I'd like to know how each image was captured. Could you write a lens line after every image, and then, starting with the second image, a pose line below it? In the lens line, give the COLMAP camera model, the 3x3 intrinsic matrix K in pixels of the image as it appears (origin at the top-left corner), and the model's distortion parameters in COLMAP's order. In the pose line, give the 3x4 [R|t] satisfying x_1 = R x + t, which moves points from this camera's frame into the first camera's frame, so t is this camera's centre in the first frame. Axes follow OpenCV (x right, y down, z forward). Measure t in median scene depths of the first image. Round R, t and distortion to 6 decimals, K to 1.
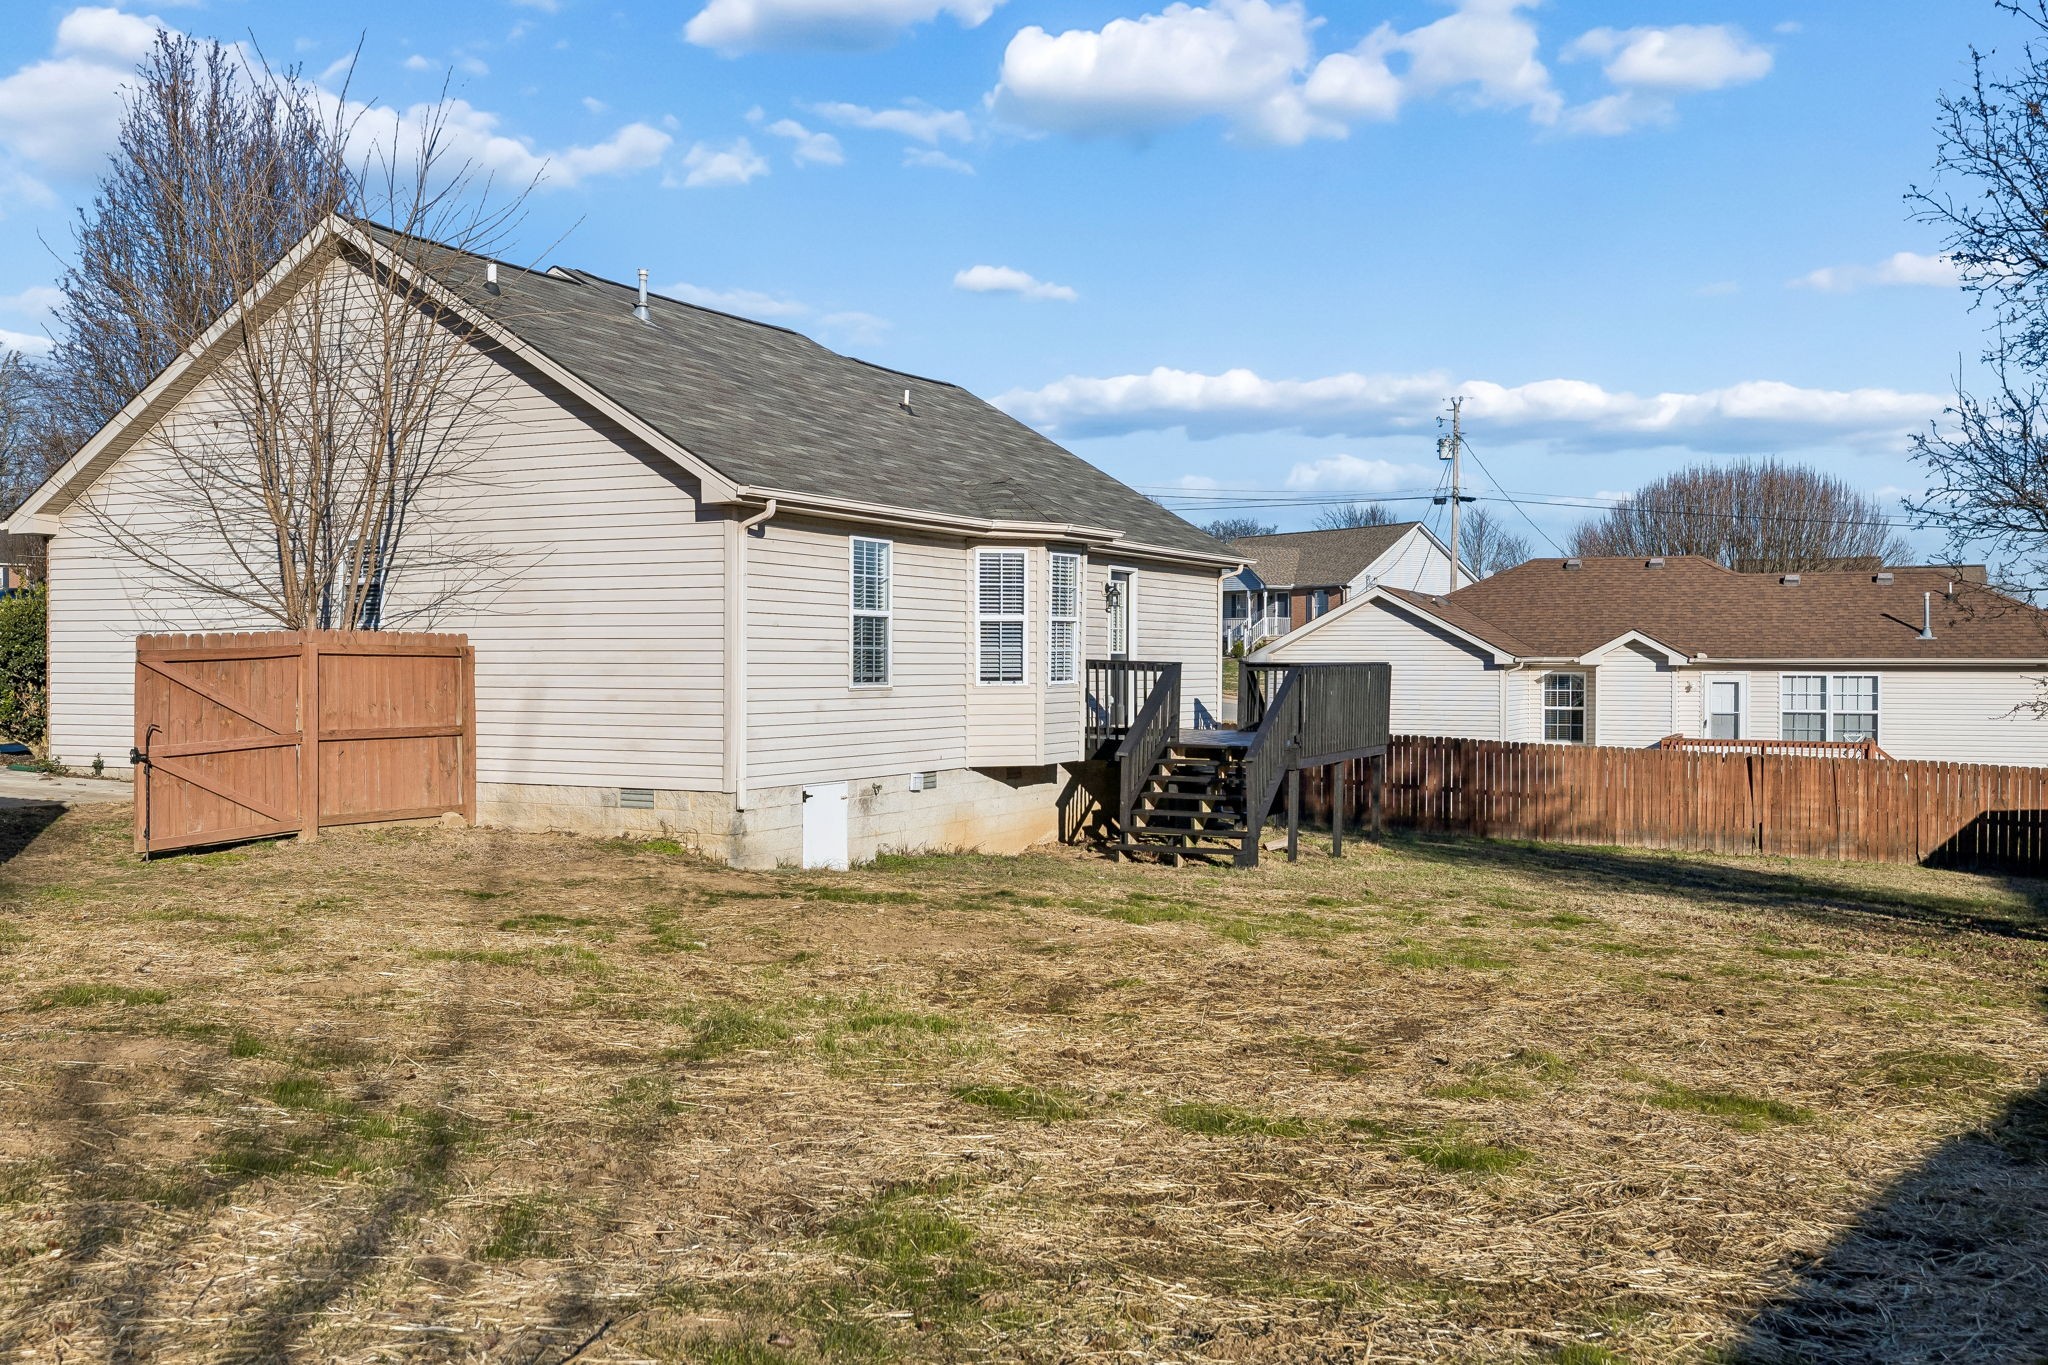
lens RADIAL K [[1869.9, 0, 1025.4], [0, 1869.9, 682.6], [0, 0, 1]] dist [-0.003187, -0.001514]
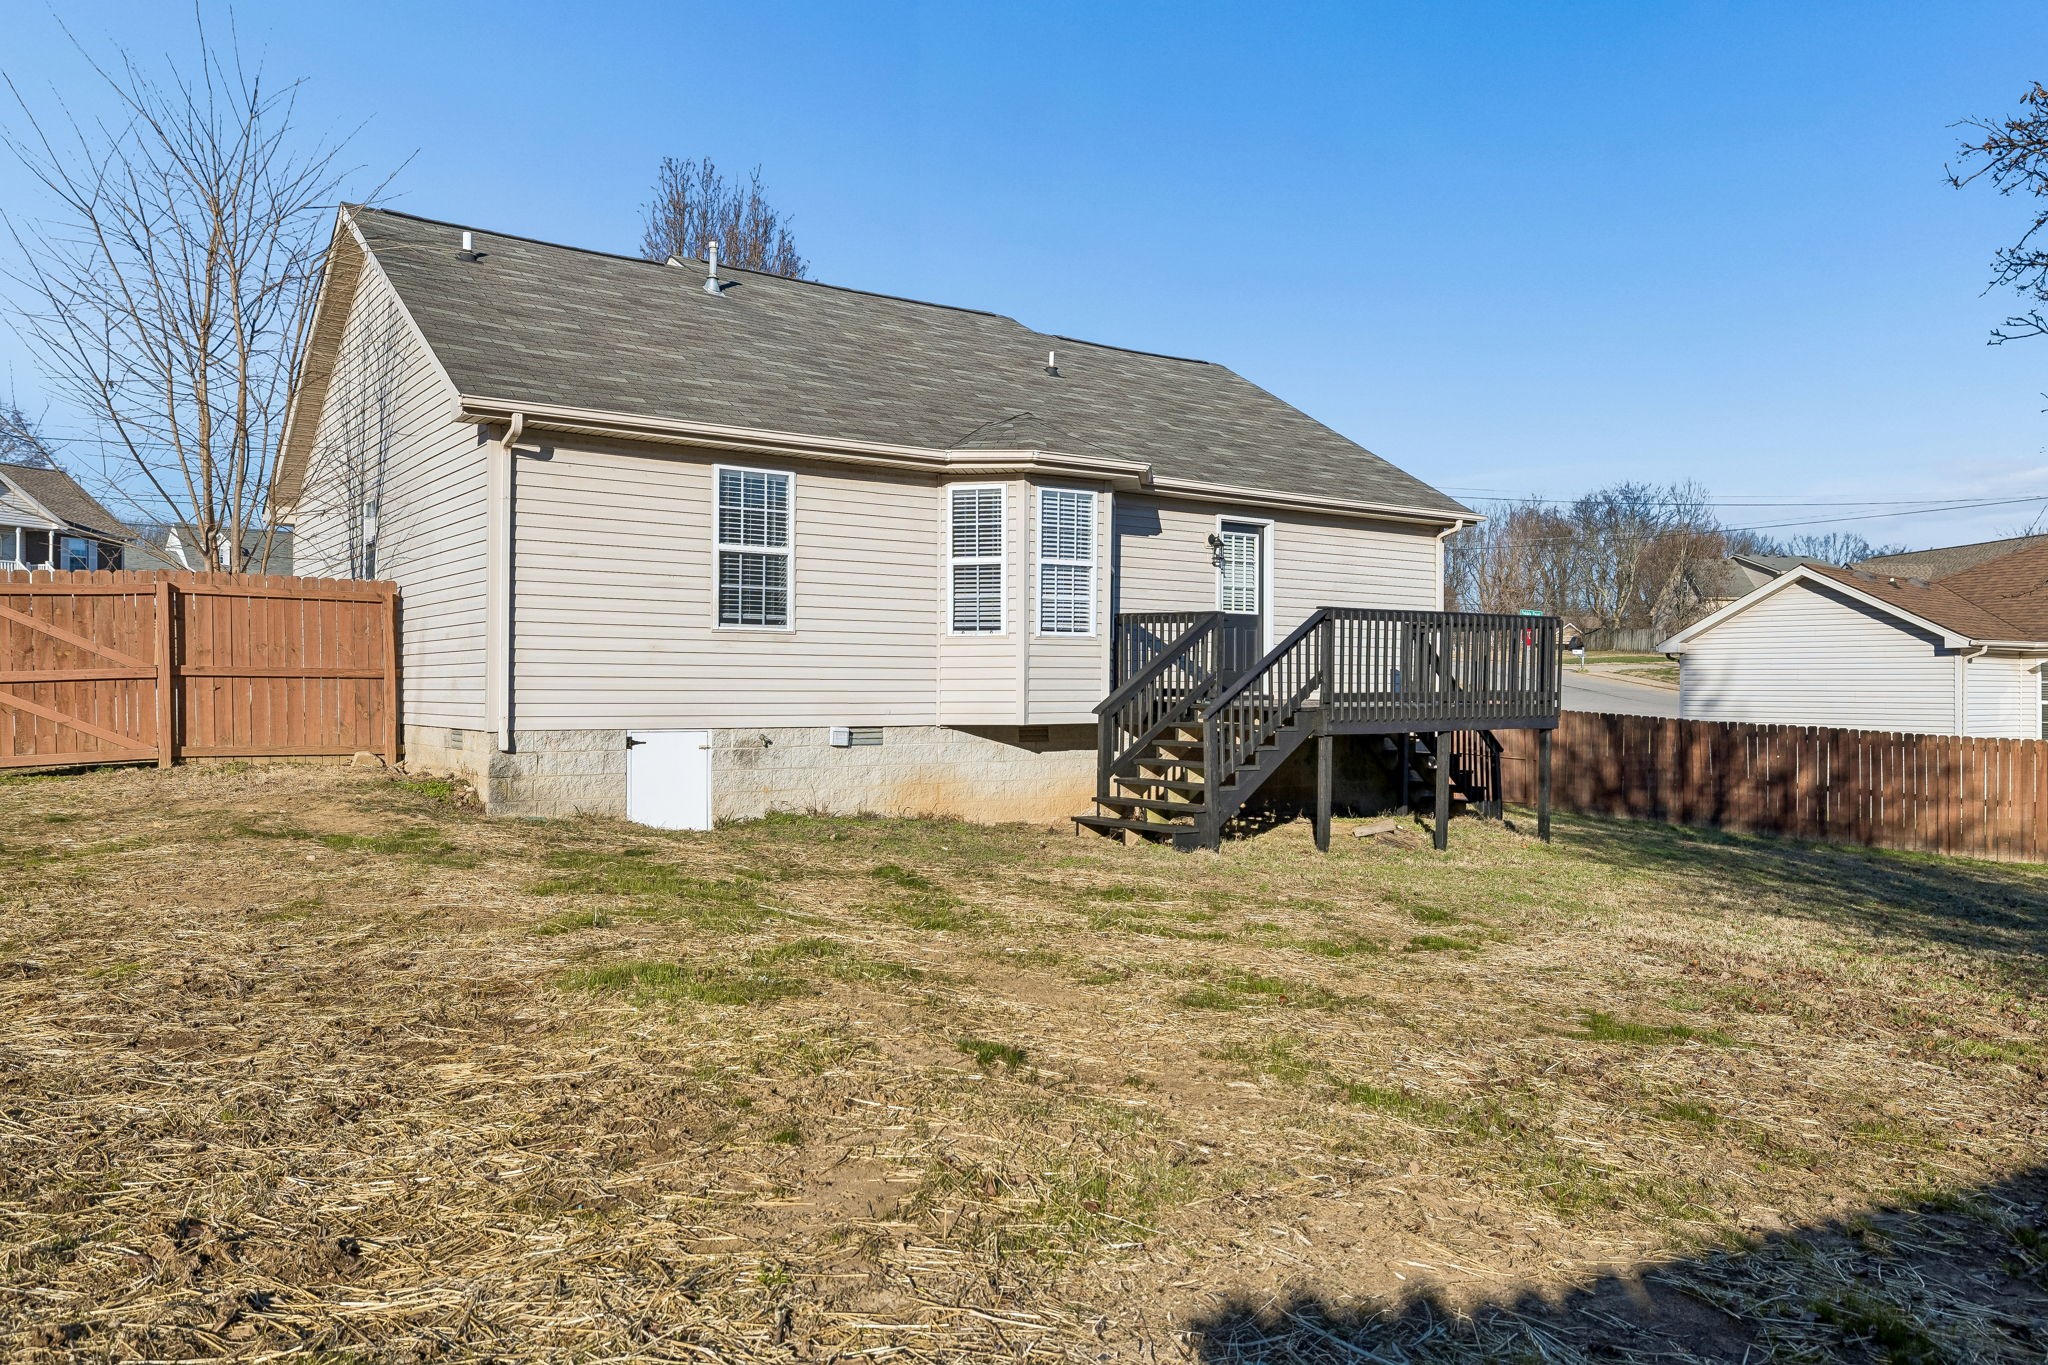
lens RADIAL K [[1443.2, 0, 1019.1], [0, 1443.2, 690.4], [0, 0, 1]] dist [-0.006093, 0.000187]
pose [[0.885310, 0.002004, -0.464997, 0.328429], [-0.007348, 0.999926, -0.009680, 0.034502], [0.464944, 0.011987, 0.885259, 0.388605]]
